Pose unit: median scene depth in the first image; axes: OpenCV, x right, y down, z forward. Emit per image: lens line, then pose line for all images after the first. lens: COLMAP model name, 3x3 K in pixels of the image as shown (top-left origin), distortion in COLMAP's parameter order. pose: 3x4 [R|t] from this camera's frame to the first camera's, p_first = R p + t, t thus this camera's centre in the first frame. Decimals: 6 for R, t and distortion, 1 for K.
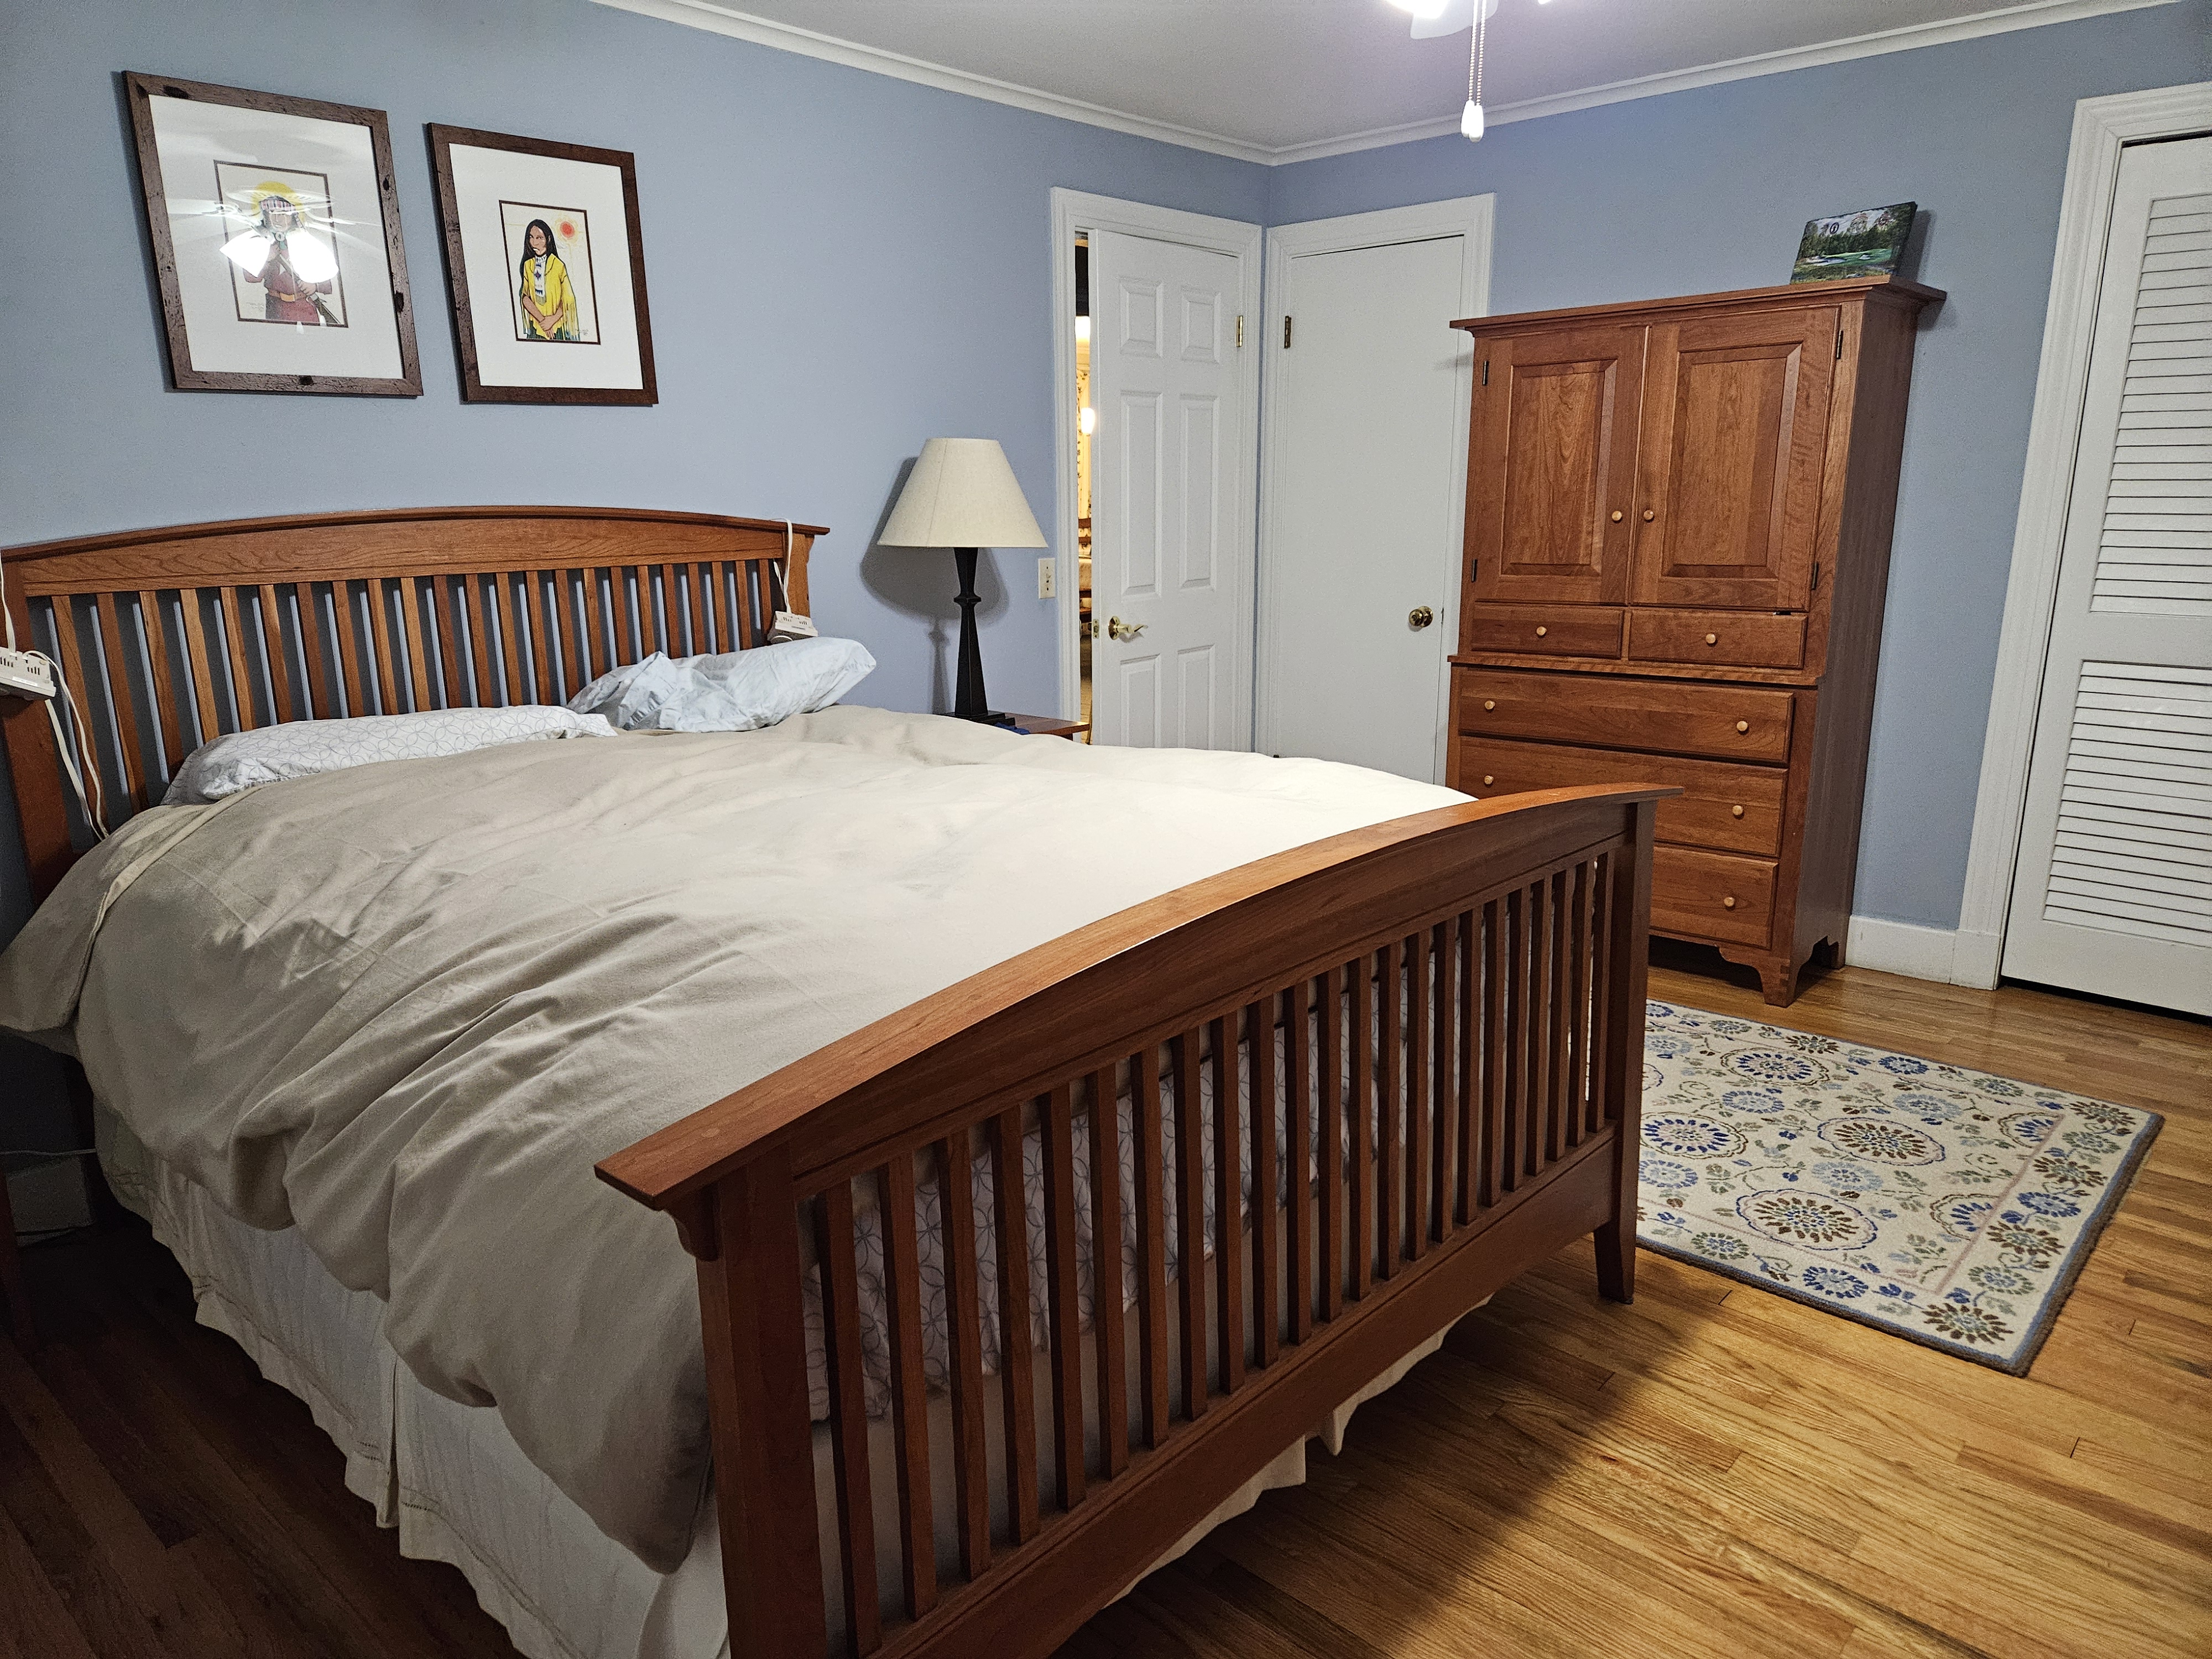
lens RADIAL K [[1479.3, 0, 1102.3], [0, 1479.3, 830.2], [0, 0, 1]] dist [0.004640, -0.006709]
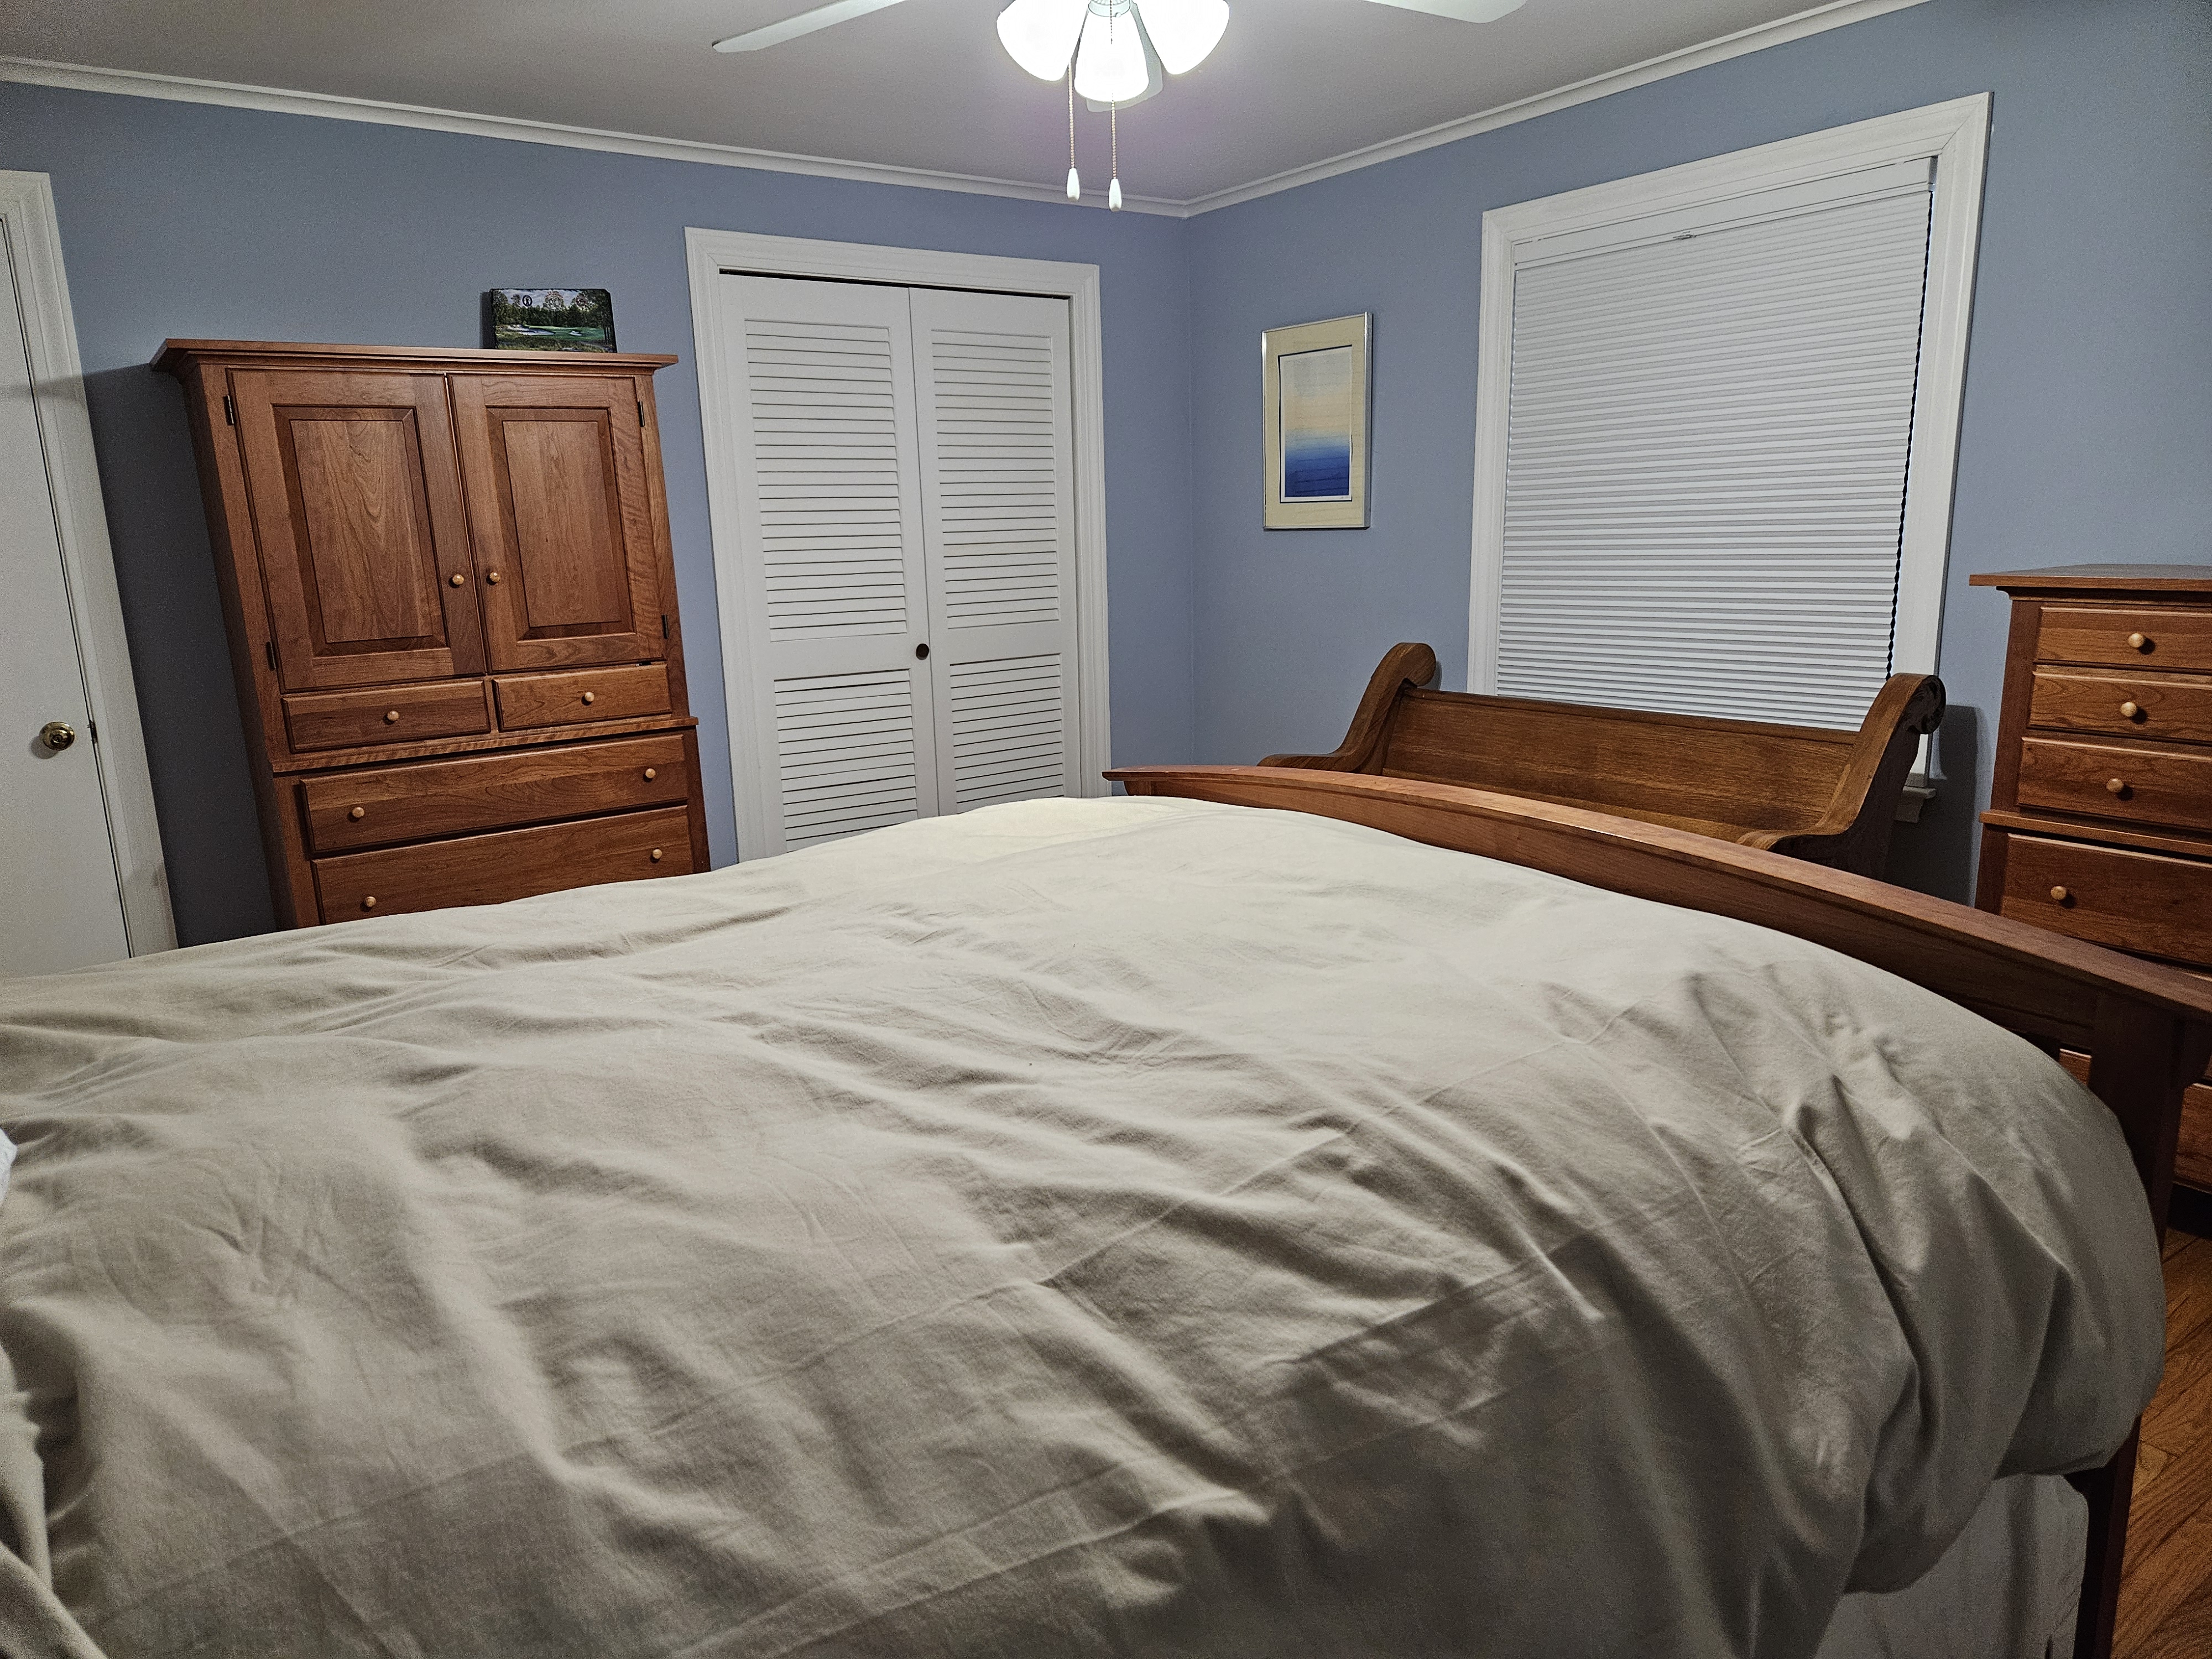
lens RADIAL K [[1479.3, 0, 1106.4], [0, 1479.3, 838.7], [0, 0, 1]] dist [0.004640, -0.006709]
pose [[0.220538, -0.191019, 0.956491, -0.478619], [0.247605, 0.959476, 0.134525, -0.084573], [-0.943427, 0.207164, 0.258898, 0.428307]]
